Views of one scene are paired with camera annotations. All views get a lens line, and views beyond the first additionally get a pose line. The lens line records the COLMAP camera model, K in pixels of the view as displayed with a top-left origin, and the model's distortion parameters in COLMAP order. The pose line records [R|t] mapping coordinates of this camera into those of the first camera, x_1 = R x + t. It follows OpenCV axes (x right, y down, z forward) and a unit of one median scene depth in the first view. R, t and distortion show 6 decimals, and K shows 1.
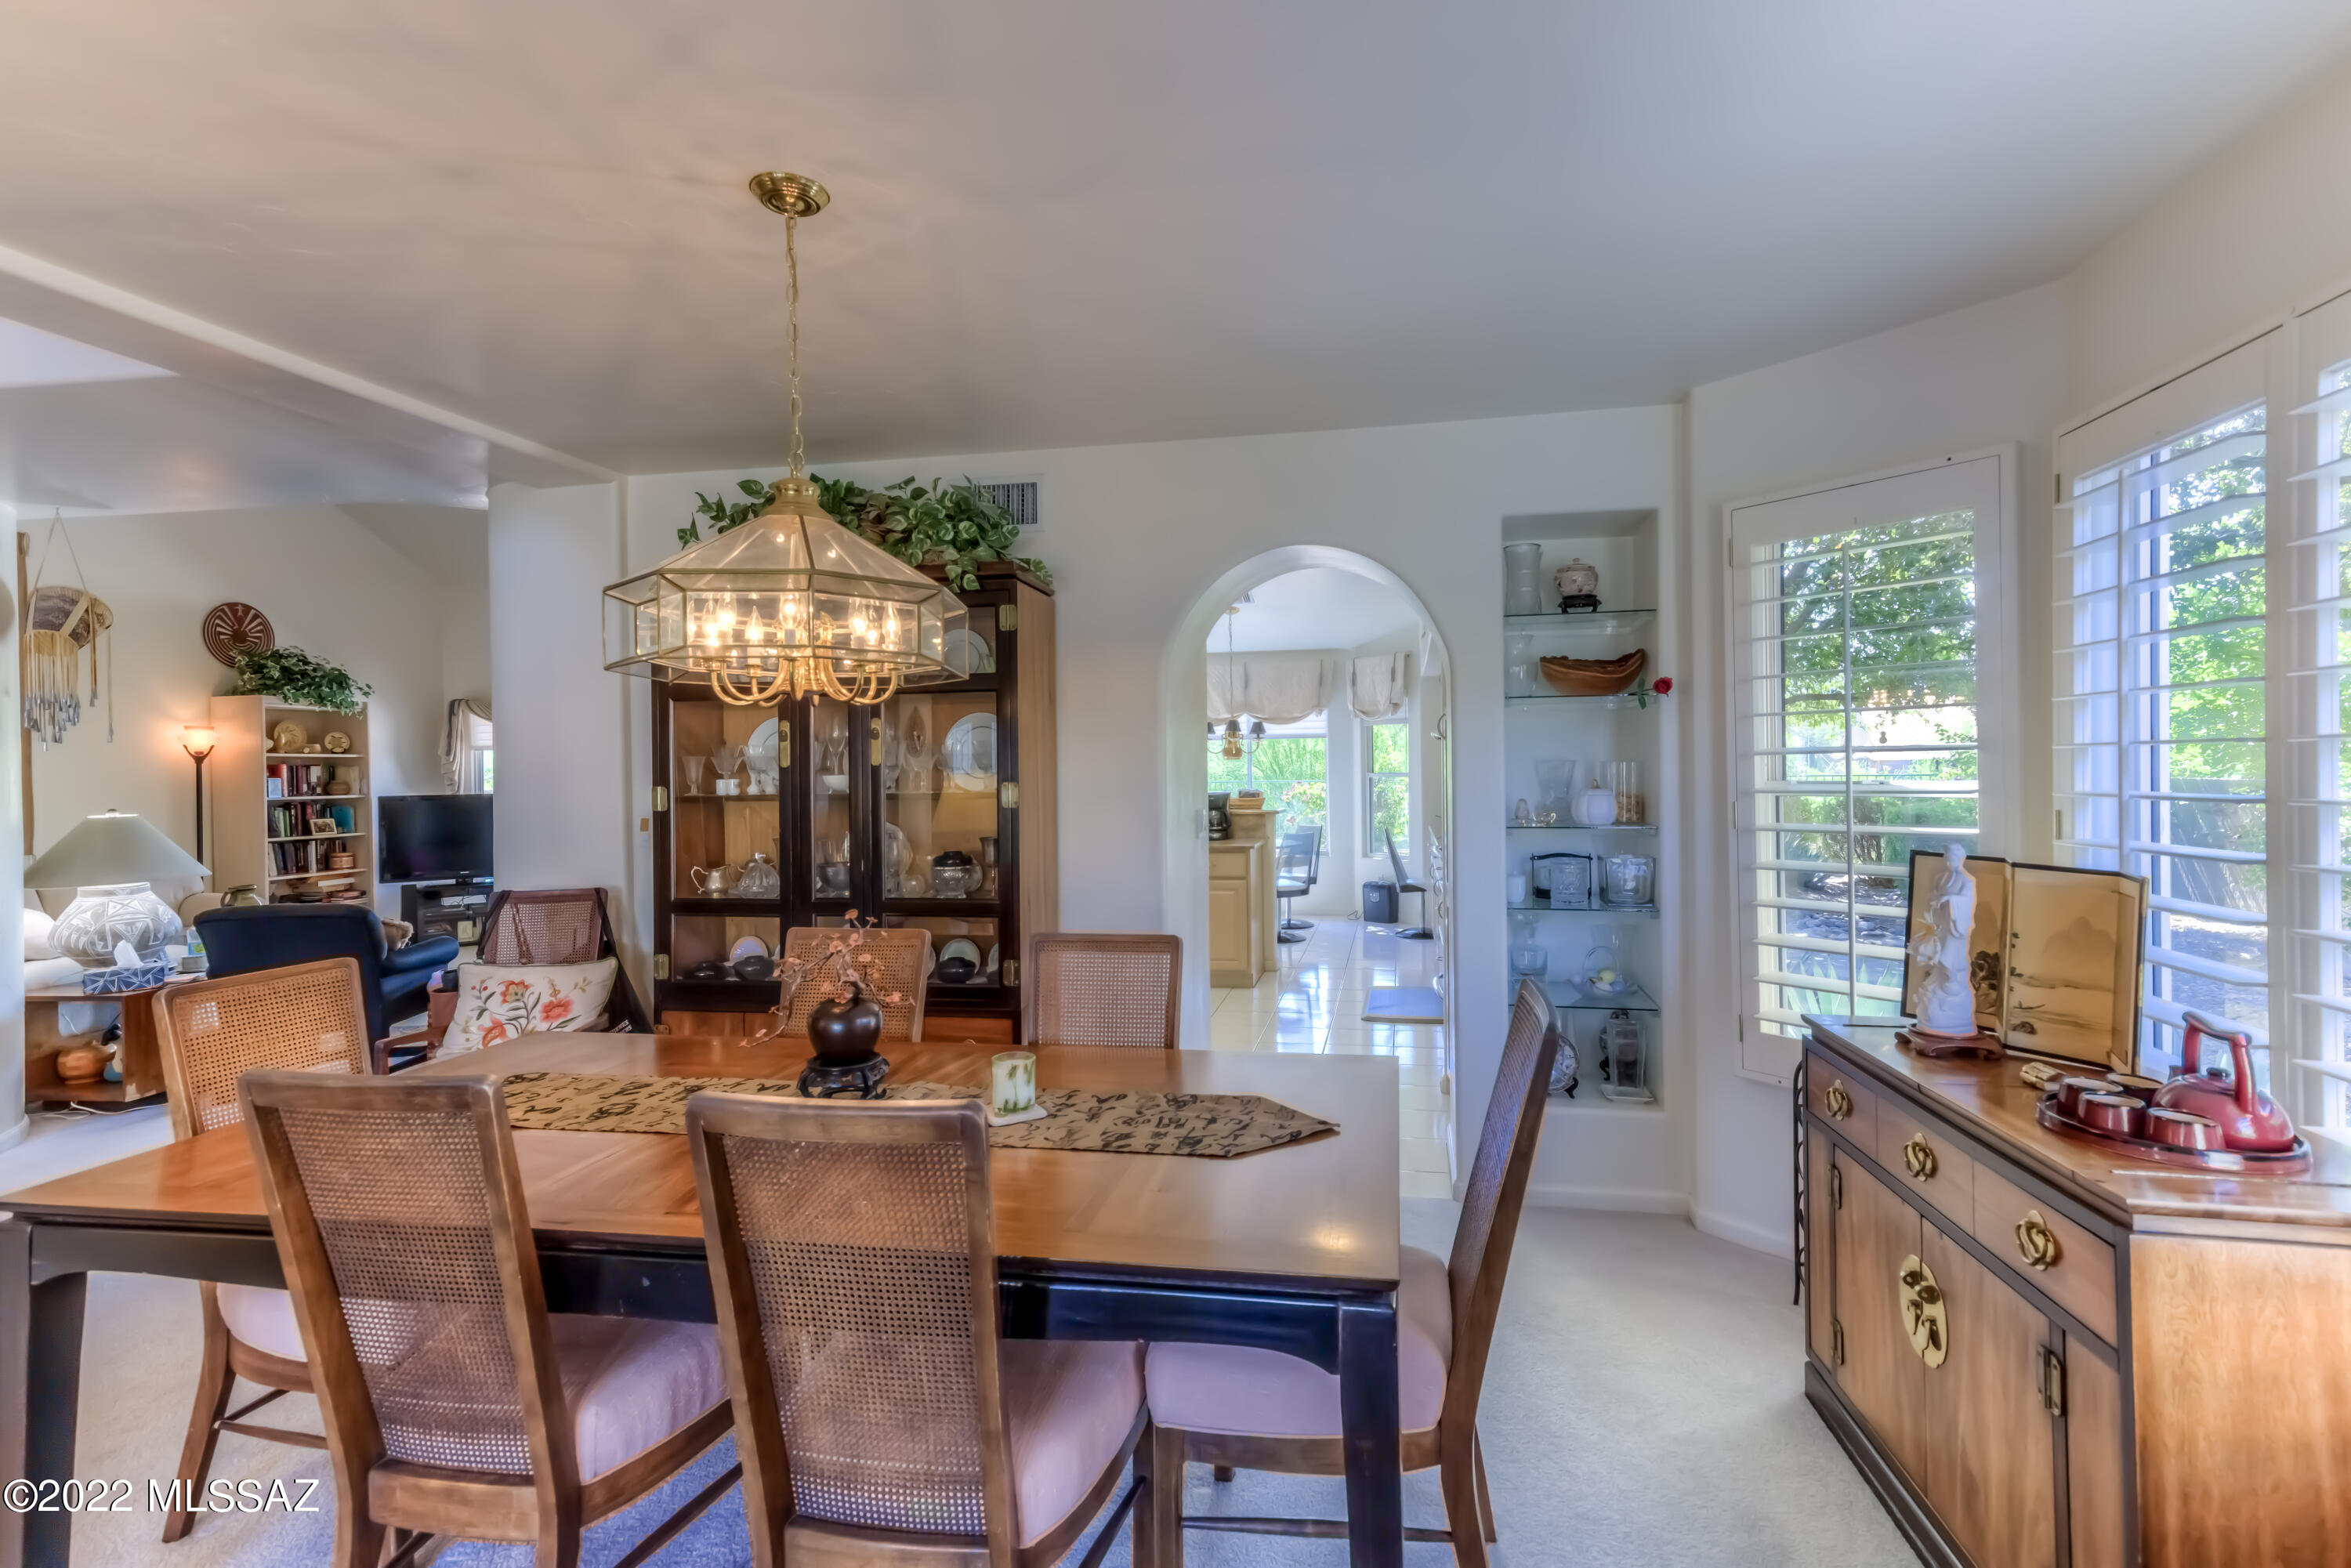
lens RADIAL K [[1097.2, 0, 1208.5], [0, 1097.2, 774.6], [0, 0, 1]] dist [0.024470, 0.002284]
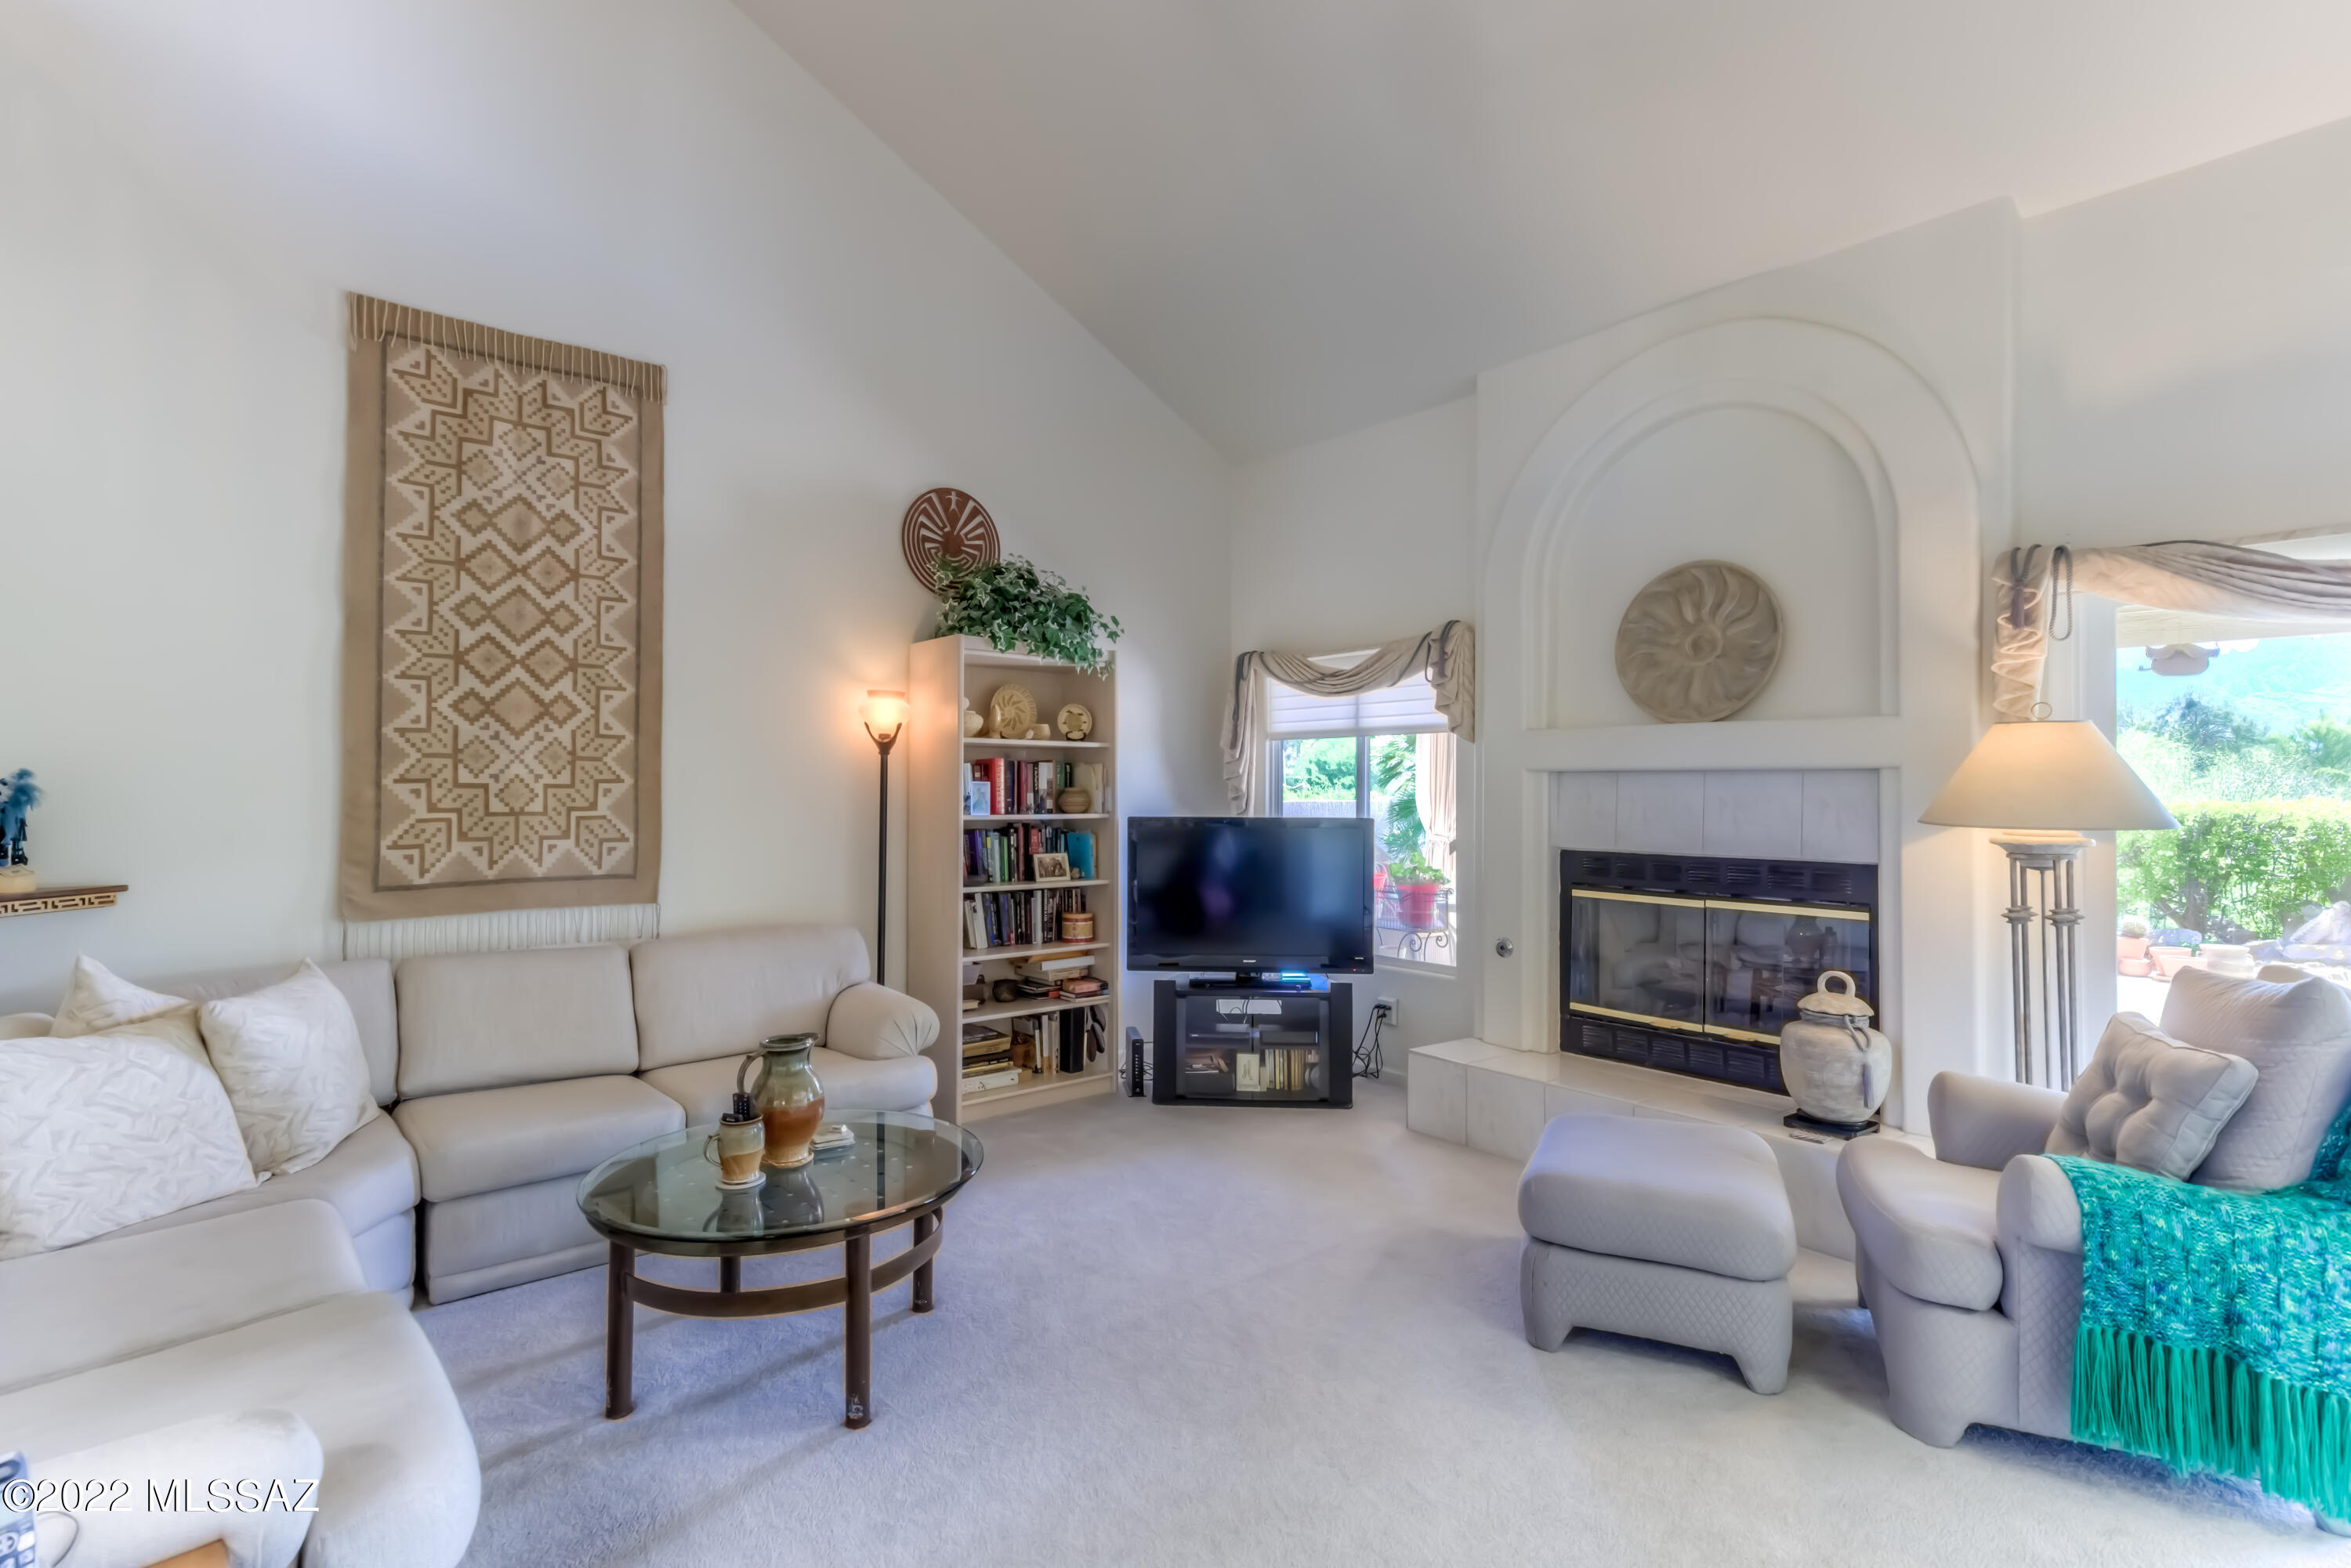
lens RADIAL K [[1097.2, 0, 1159.1], [0, 1097.2, 786.4], [0, 0, 1]] dist [0.024470, 0.002284]
pose [[0.769551, 0.016756, -0.638366, -0.412489], [-0.018351, 0.999823, 0.004122, 0.001458], [0.638322, 0.008542, 0.769722, 0.634155]]
